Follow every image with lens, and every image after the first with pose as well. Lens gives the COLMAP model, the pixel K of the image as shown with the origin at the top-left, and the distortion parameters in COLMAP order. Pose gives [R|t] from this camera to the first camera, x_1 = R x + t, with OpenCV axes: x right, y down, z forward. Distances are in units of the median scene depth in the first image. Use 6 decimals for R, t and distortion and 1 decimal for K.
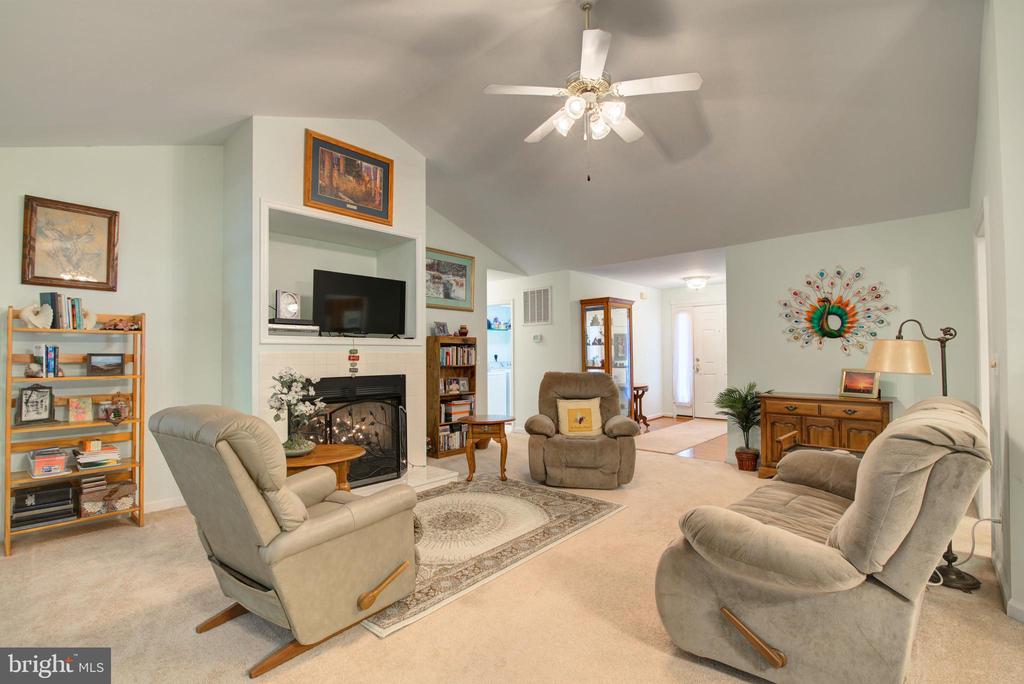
lens RADIAL K [[465.7, 0, 512.9], [0, 465.7, 347.2], [0, 0, 1]] dist [-0.018980, 0.000664]
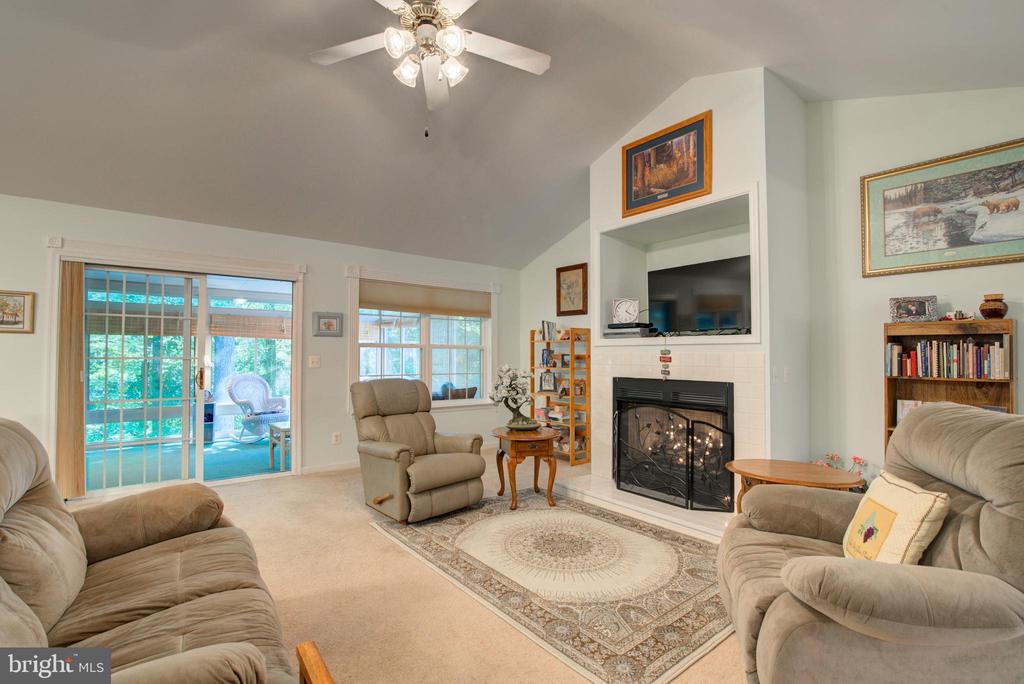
lens RADIAL K [[465.7, 0, 512.9], [0, 465.7, 347.2], [0, 0, 1]] dist [-0.018980, 0.000664]
pose [[-0.171796, -0.011847, -0.985061, 0.586160], [0.013823, 0.999800, -0.014435, 0.008150], [0.985036, -0.016096, -0.171598, 0.819657]]
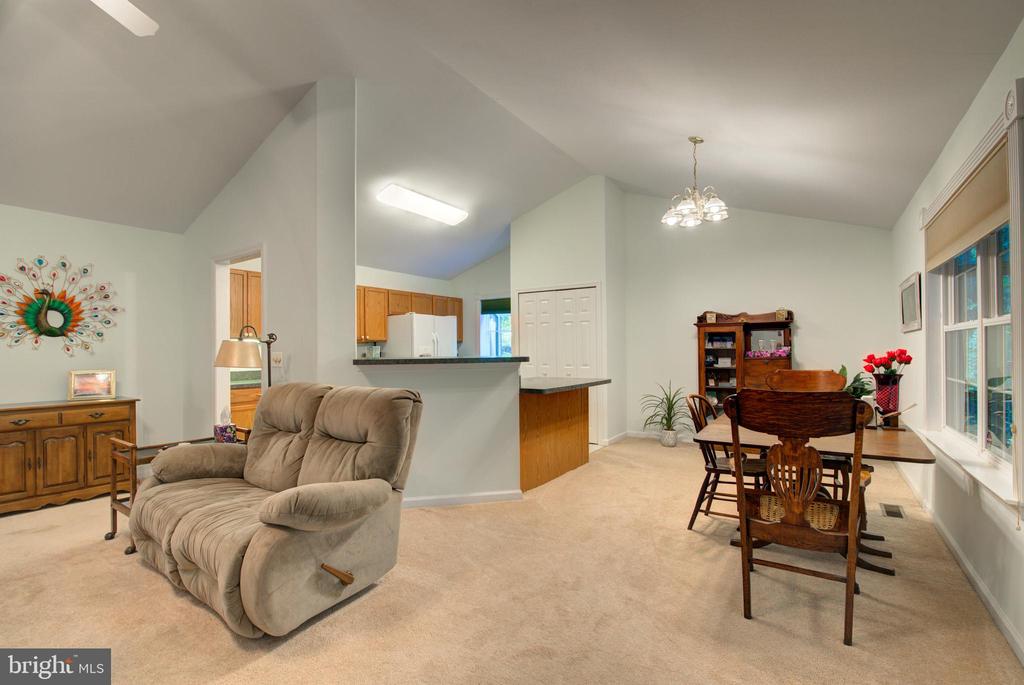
lens RADIAL K [[465.7, 0, 512.9], [0, 465.7, 347.7], [0, 0, 1]] dist [-0.018980, 0.000664]
pose [[-0.145724, 0.012091, 0.989251, -0.306802], [-0.006006, 0.999896, -0.013106, 0.007649], [-0.989307, -0.007851, -0.145637, 0.266993]]
